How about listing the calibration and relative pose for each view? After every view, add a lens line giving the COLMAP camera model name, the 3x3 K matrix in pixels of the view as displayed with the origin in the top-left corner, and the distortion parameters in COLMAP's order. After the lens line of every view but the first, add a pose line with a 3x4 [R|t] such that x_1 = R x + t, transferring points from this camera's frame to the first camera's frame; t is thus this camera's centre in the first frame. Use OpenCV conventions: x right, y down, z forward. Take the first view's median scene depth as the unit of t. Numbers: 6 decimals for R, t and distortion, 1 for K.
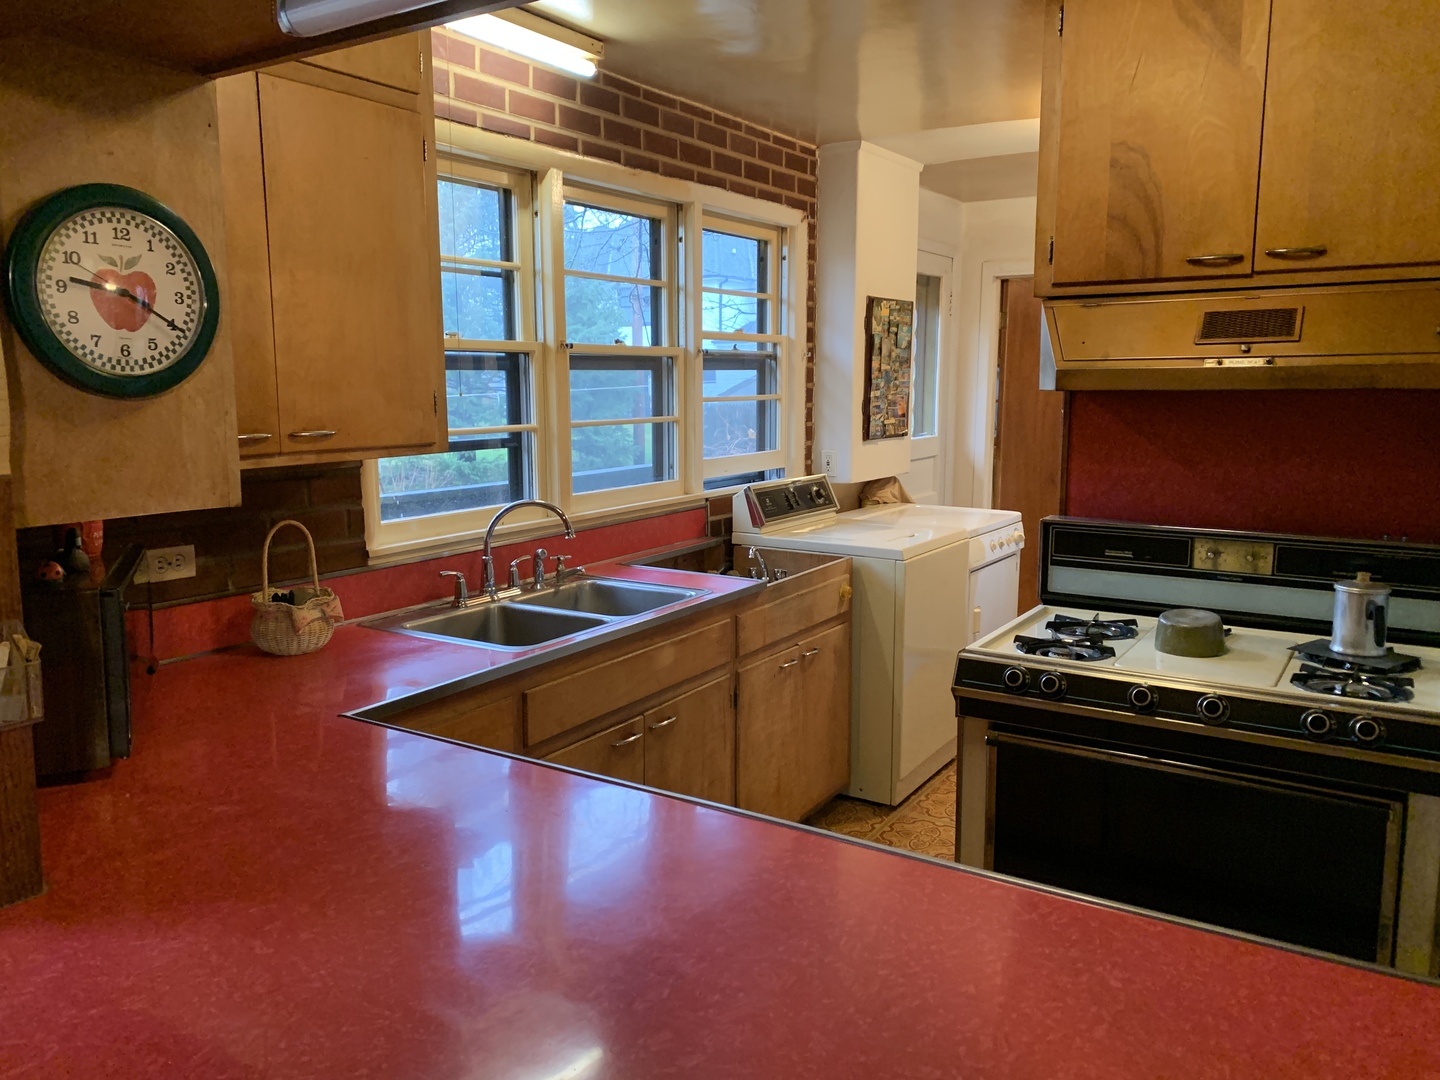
lens RADIAL K [[1088.2, 0, 717.8], [0, 1088.2, 545.1], [0, 0, 1]] dist [0.030414, -0.019025]
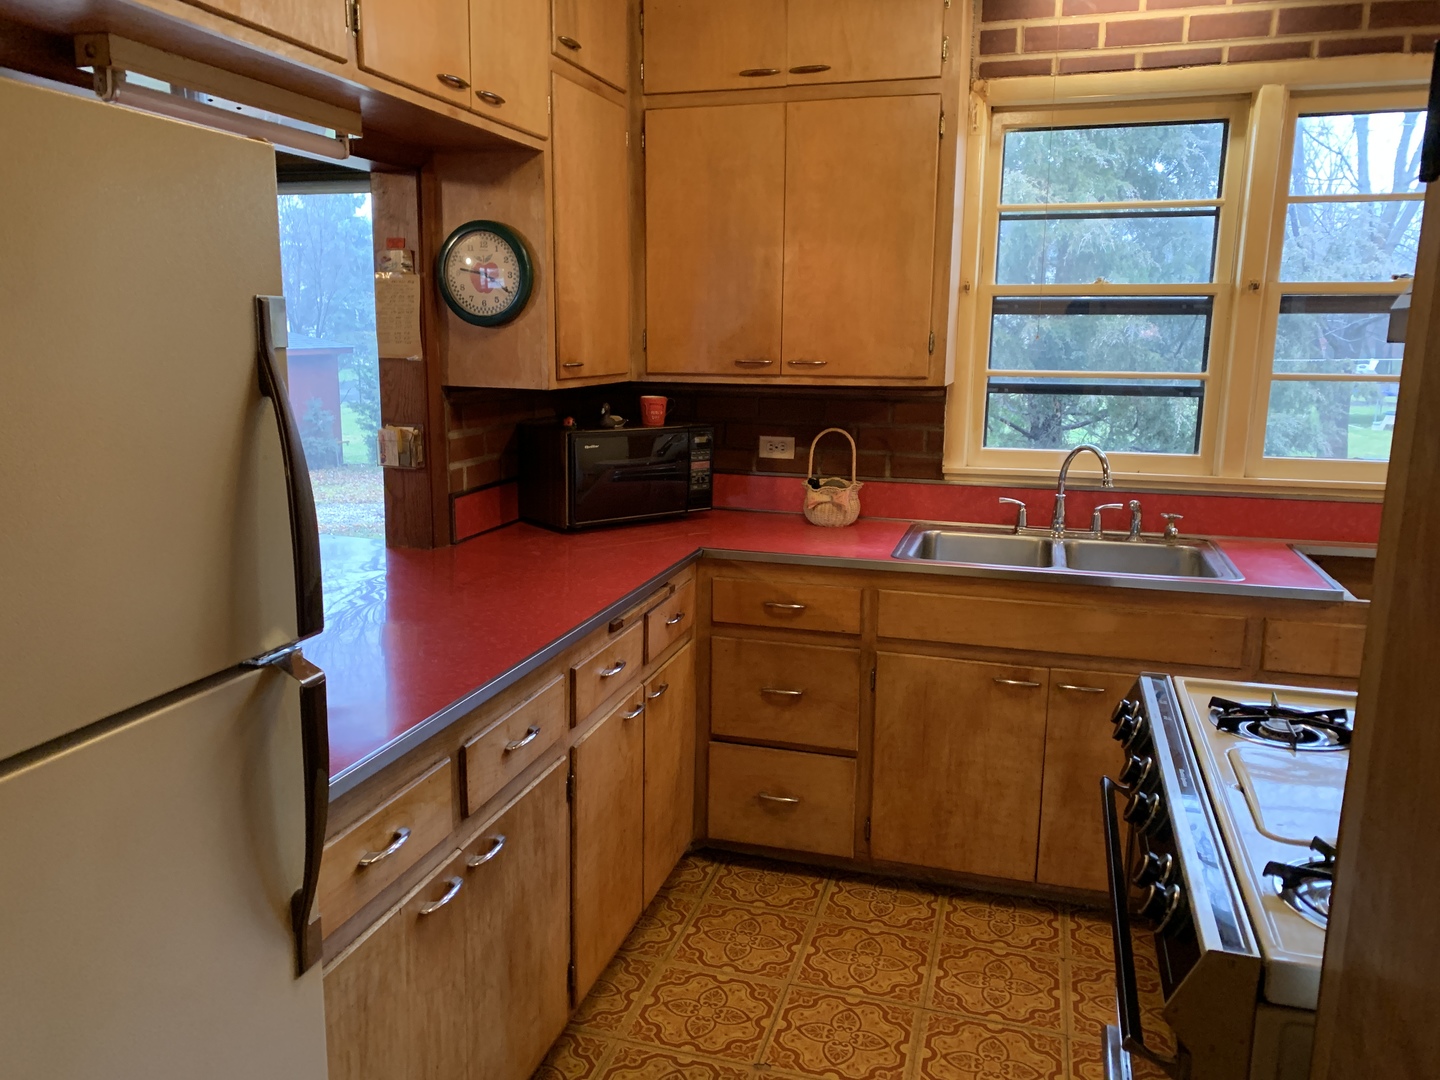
lens RADIAL K [[1088.2, 0, 718.6], [0, 1088.2, 535.3], [0, 0, 1]] dist [0.030414, -0.019025]
pose [[0.290150, 0.183936, -0.939138, 0.704894], [-0.153285, 0.977617, 0.144114, -0.053257], [0.944625, 0.102141, 0.311850, 0.380553]]
